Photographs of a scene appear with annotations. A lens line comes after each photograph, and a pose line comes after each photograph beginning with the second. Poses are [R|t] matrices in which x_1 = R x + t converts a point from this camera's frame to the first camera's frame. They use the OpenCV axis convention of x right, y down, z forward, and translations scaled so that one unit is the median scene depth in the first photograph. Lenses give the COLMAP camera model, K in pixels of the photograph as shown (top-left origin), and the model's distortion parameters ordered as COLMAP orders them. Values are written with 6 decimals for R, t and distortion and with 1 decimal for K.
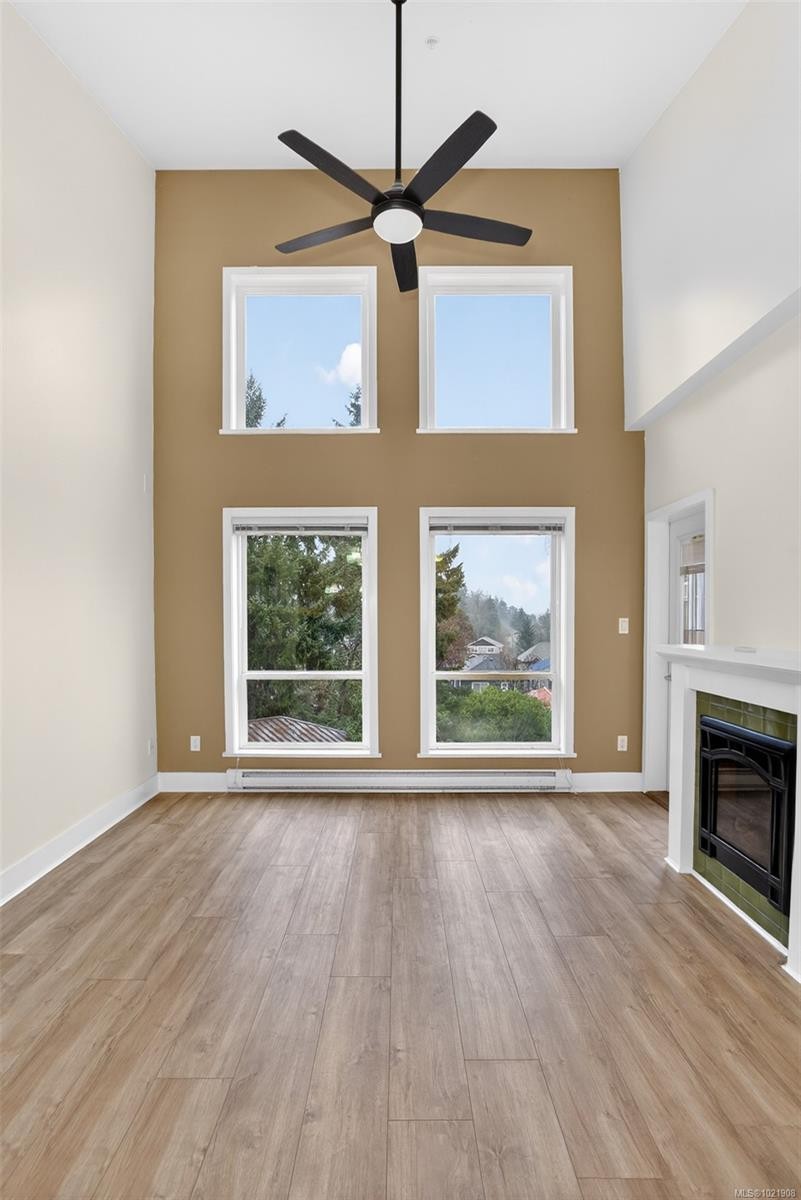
lens RADIAL K [[607.9, 0, 399.6], [0, 607.9, 633.7], [0, 0, 1]] dist [-0.046636, 0.019645]
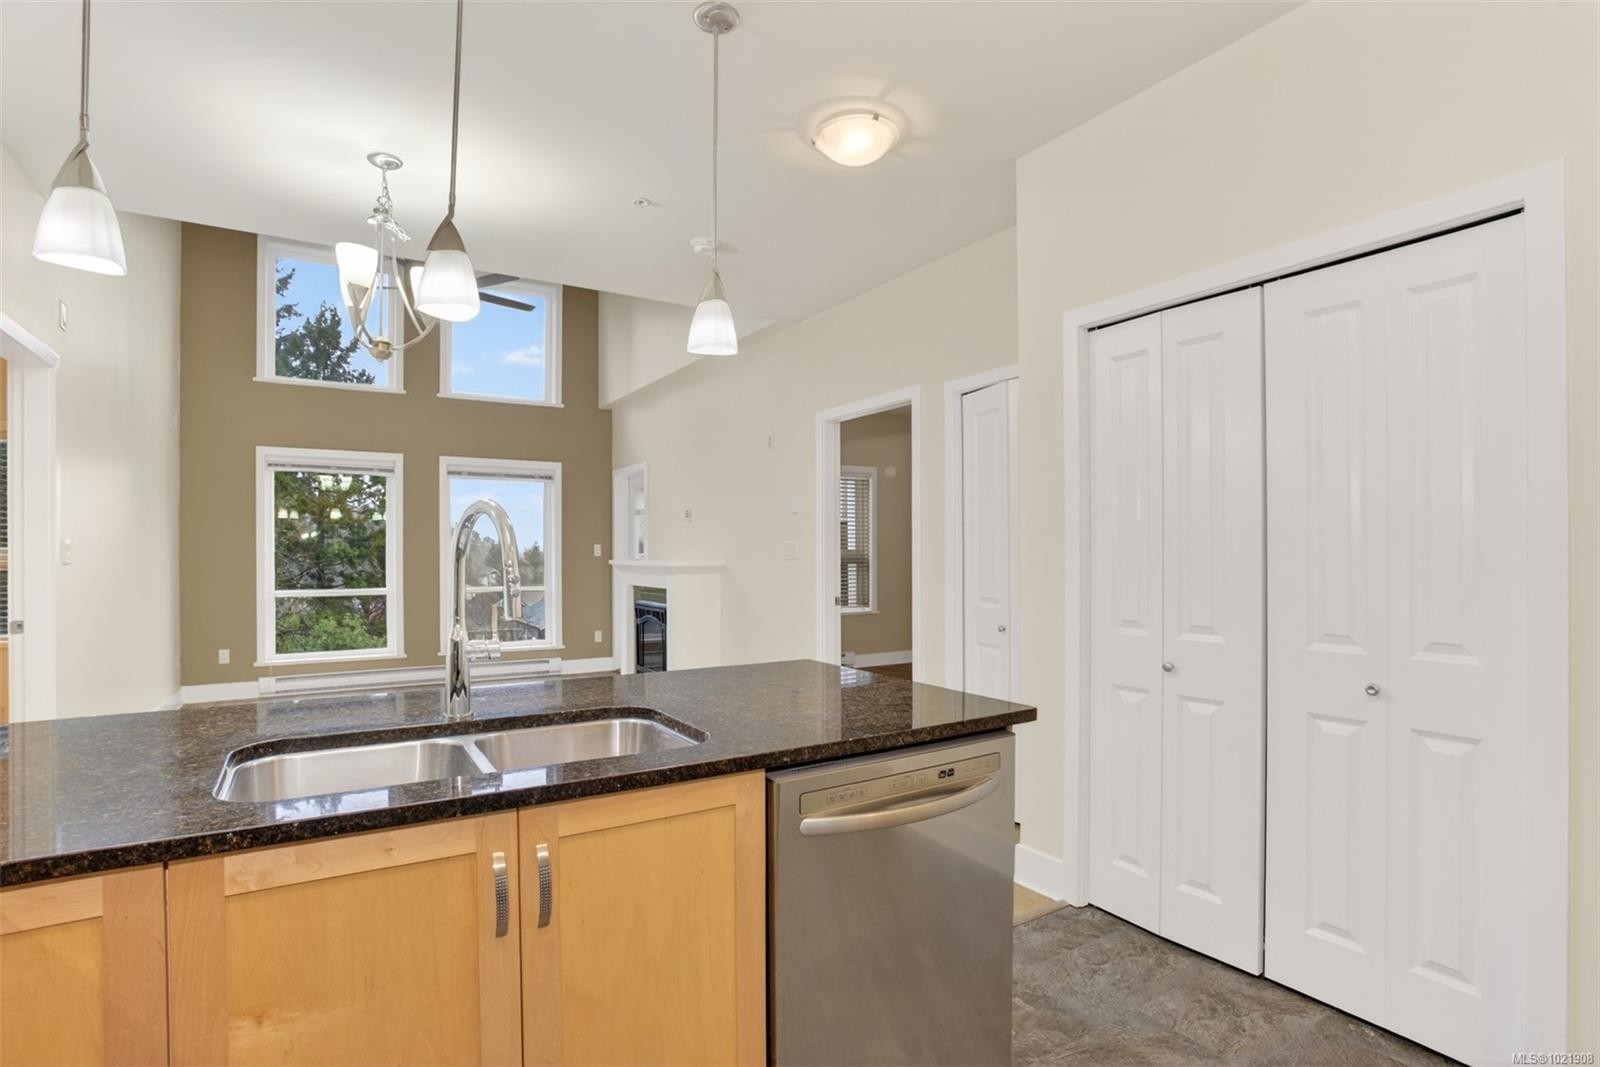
lens RADIAL K [[782.7, 0, 791.3], [0, 782.7, 548.0], [0, 0, 1]] dist [-0.078886, 0.030591]
pose [[0.847259, 0.001679, 0.531177, -0.202598], [0.015366, 0.999499, -0.027670, 0.039301], [-0.530957, 0.031606, 0.846809, -0.757532]]
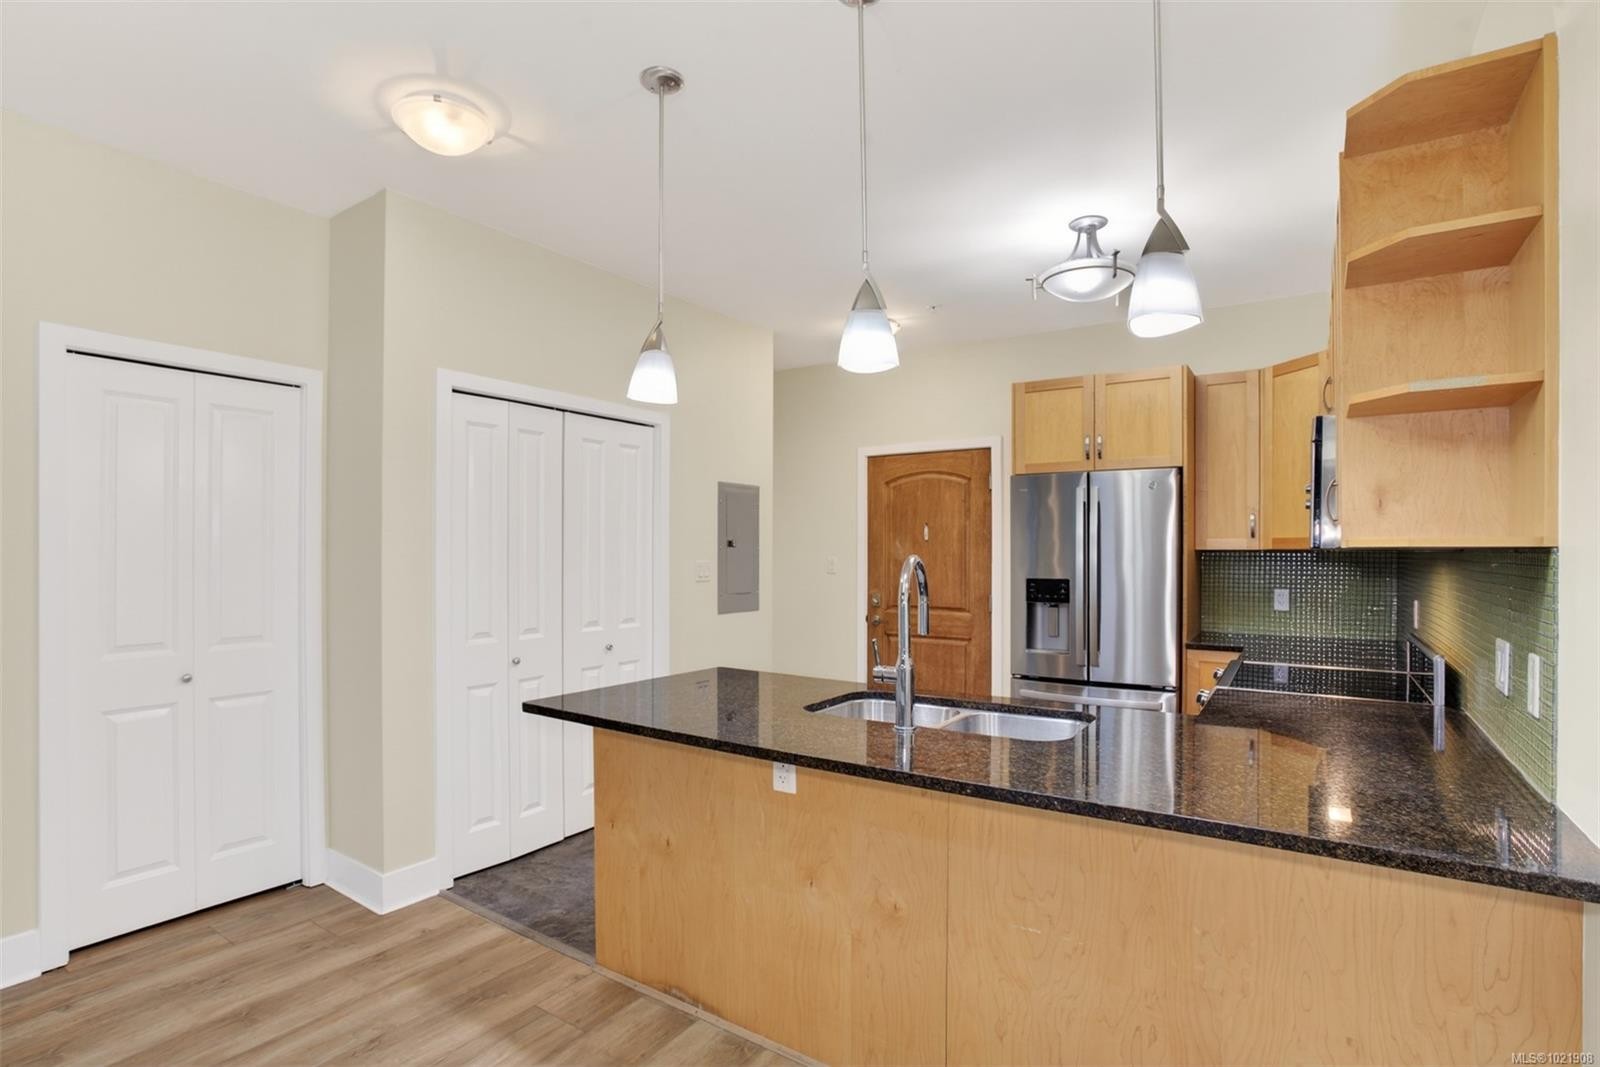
lens RADIAL K [[782.7, 0, 791.3], [0, 782.7, 548.0], [0, 0, 1]] dist [-0.078886, 0.030591]
pose [[-0.824766, 0.004465, 0.565457, -0.343288], [0.015348, 0.999777, 0.014491, -0.005687], [-0.565267, 0.020630, -0.824650, 0.039192]]
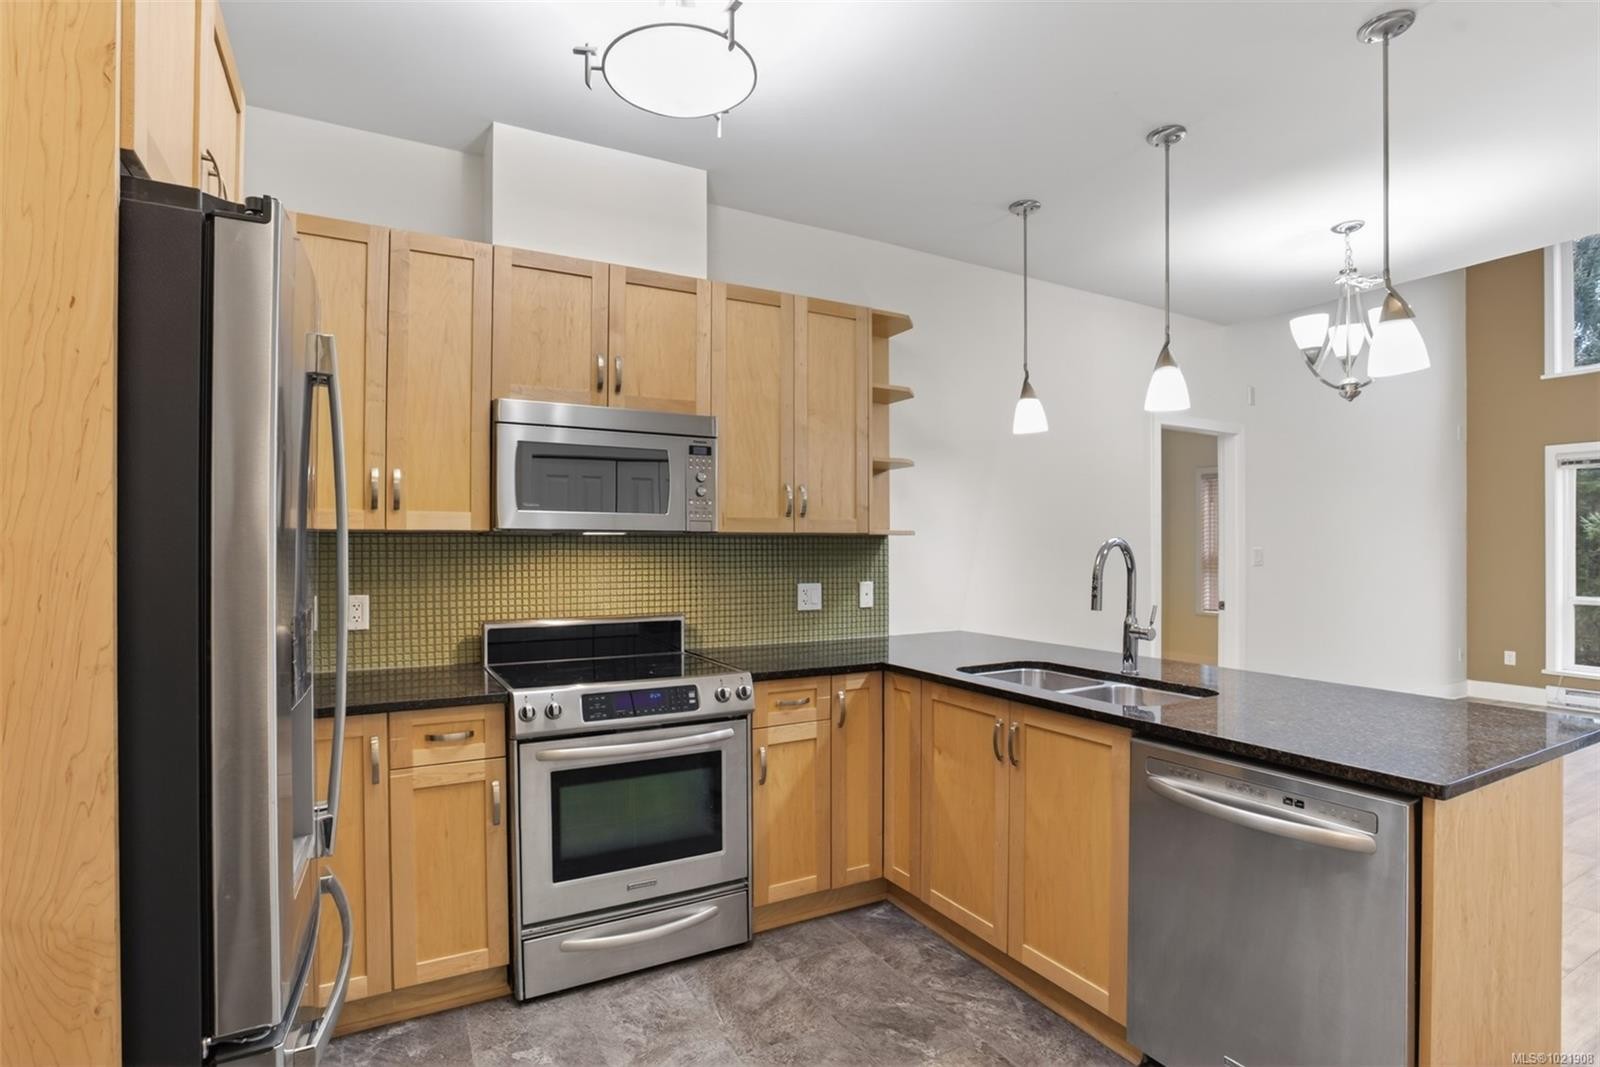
lens RADIAL K [[782.7, 0, 791.3], [0, 782.7, 548.0], [0, 0, 1]] dist [-0.078886, 0.030591]
pose [[0.482428, 0.004260, -0.875925, 0.235288], [-0.024038, 0.999676, -0.008377, 0.024271], [0.875606, 0.025097, 0.482374, -0.863034]]
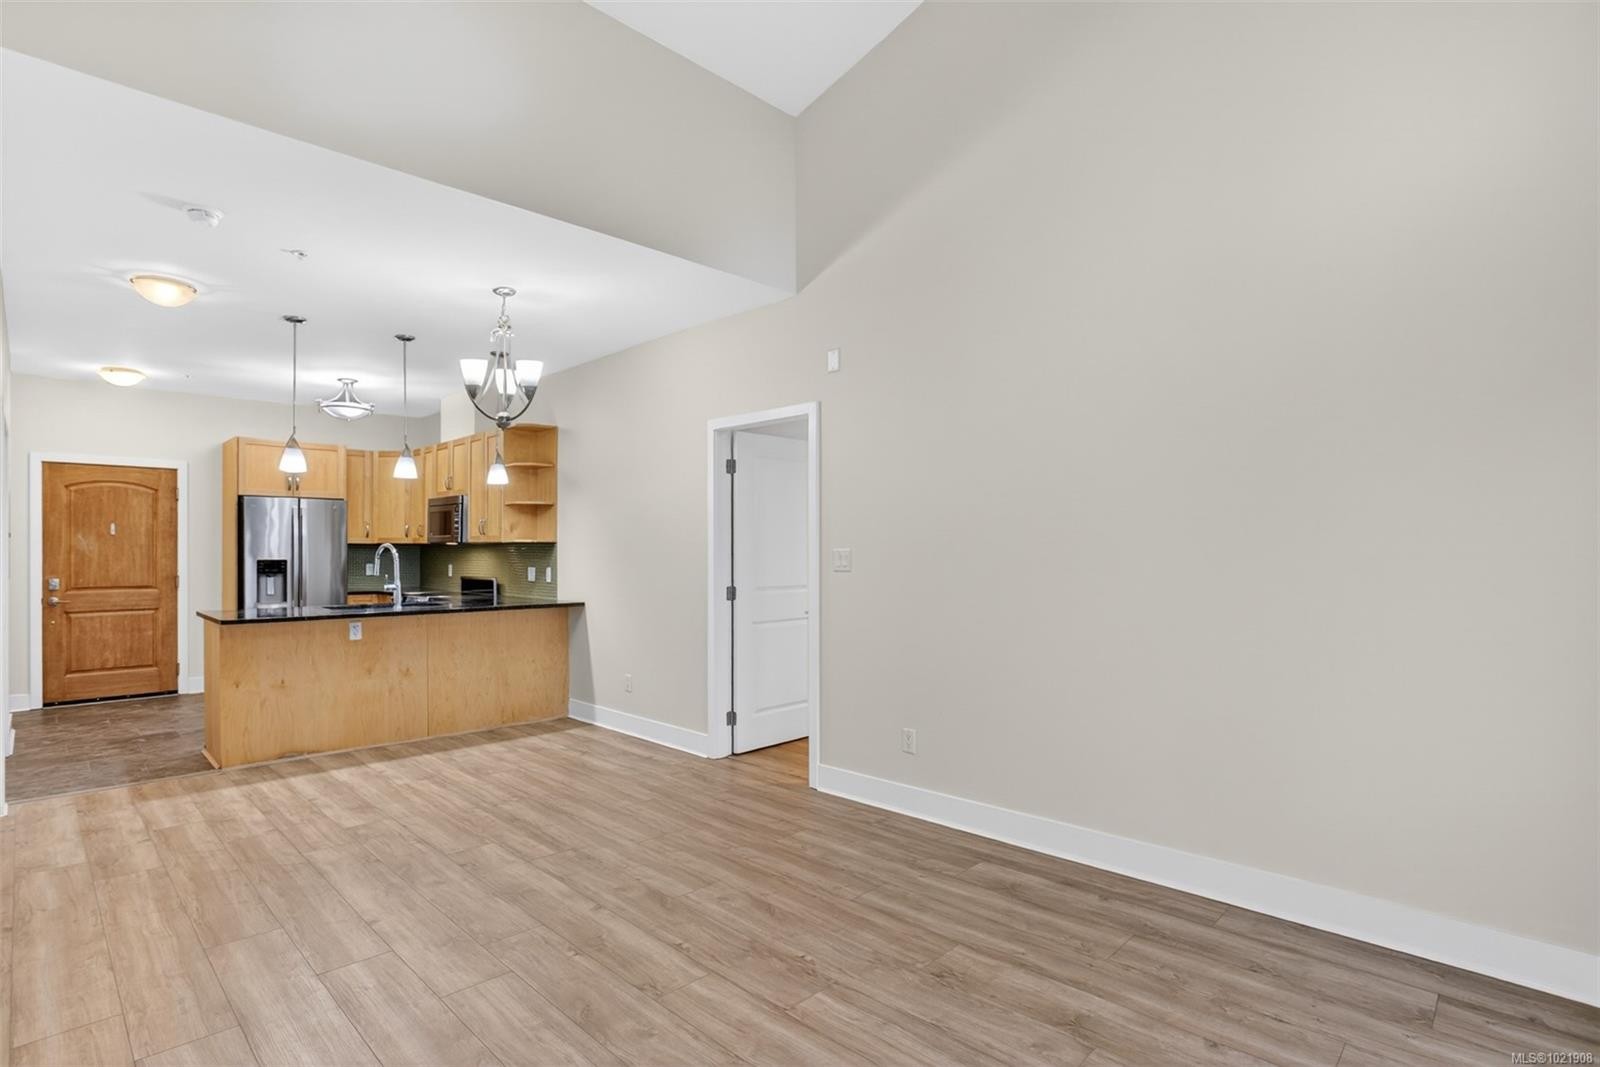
lens RADIAL K [[788.4, 0, 790.2], [0, 788.4, 552.8], [0, 0, 1]] dist [-0.069085, 0.026739]
pose [[-0.700667, 0.004396, -0.713475, 0.291149], [-0.016812, 0.999602, 0.022669, -0.017718], [0.713290, 0.027878, -0.700314, 0.916972]]
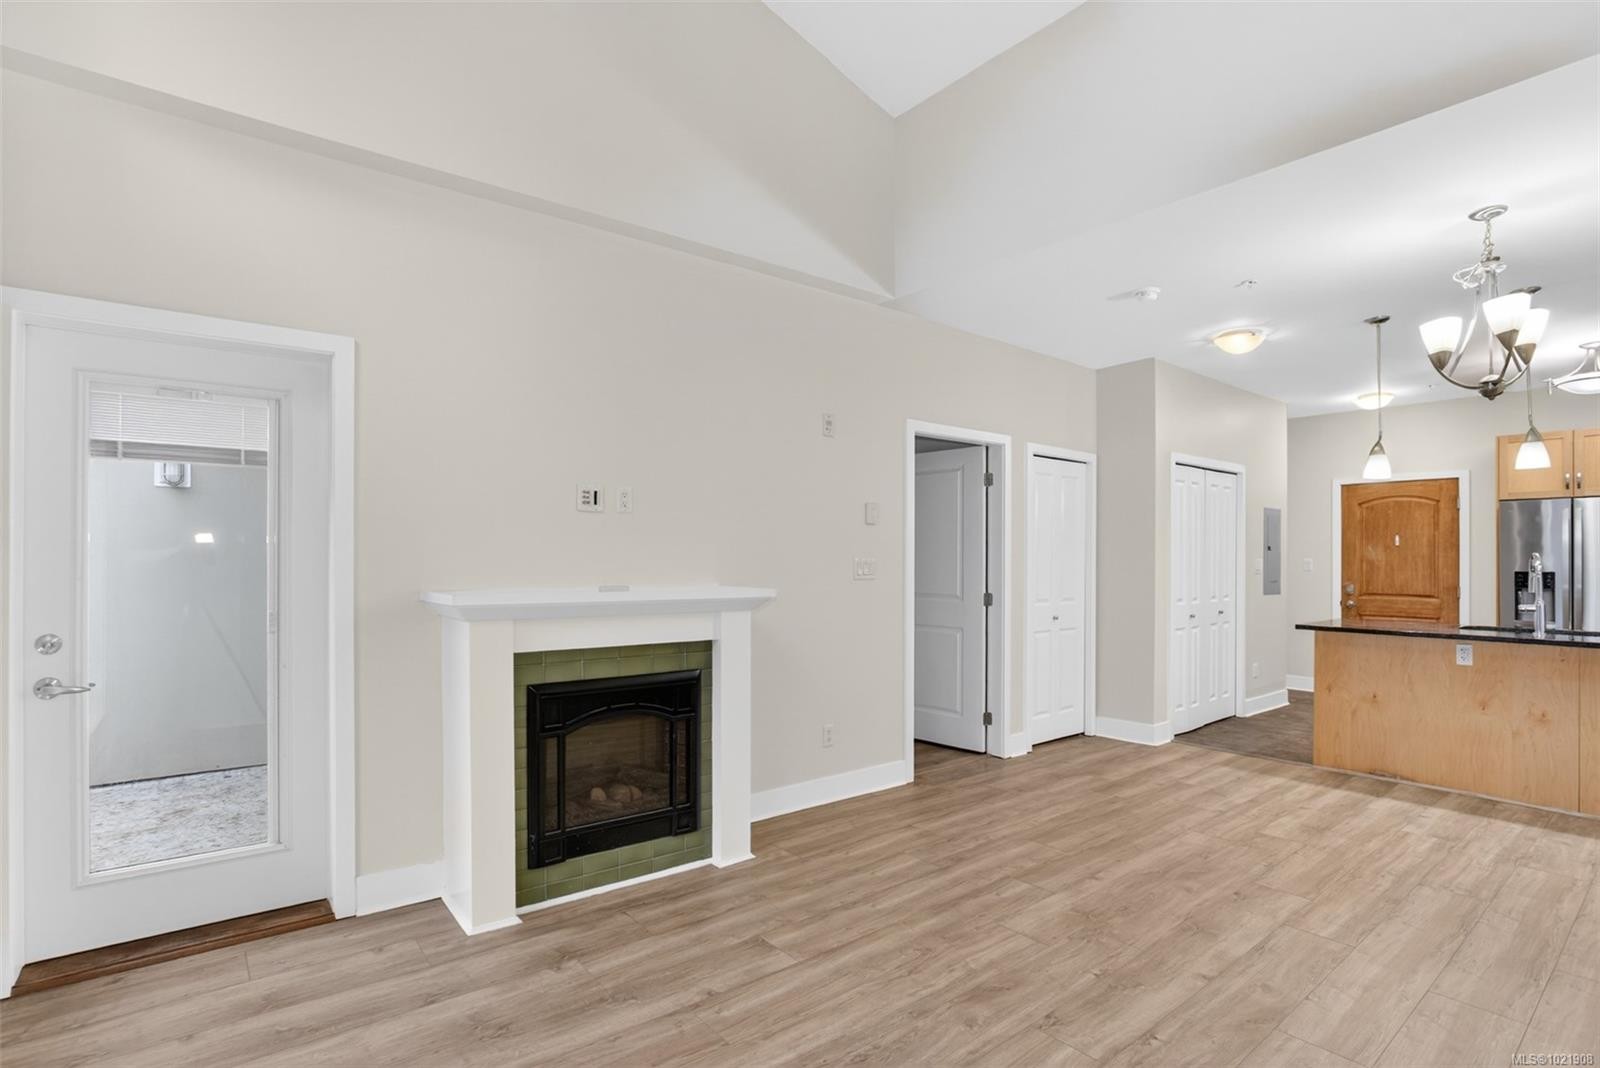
lens RADIAL K [[788.4, 0, 790.2], [0, 788.4, 553.3], [0, 0, 1]] dist [-0.069085, 0.026739]
pose [[-0.622431, 0.006191, 0.782650, -0.295749], [0.018597, 0.999803, 0.006882, -0.016222], [-0.782453, 0.018839, -0.622424, 0.923802]]
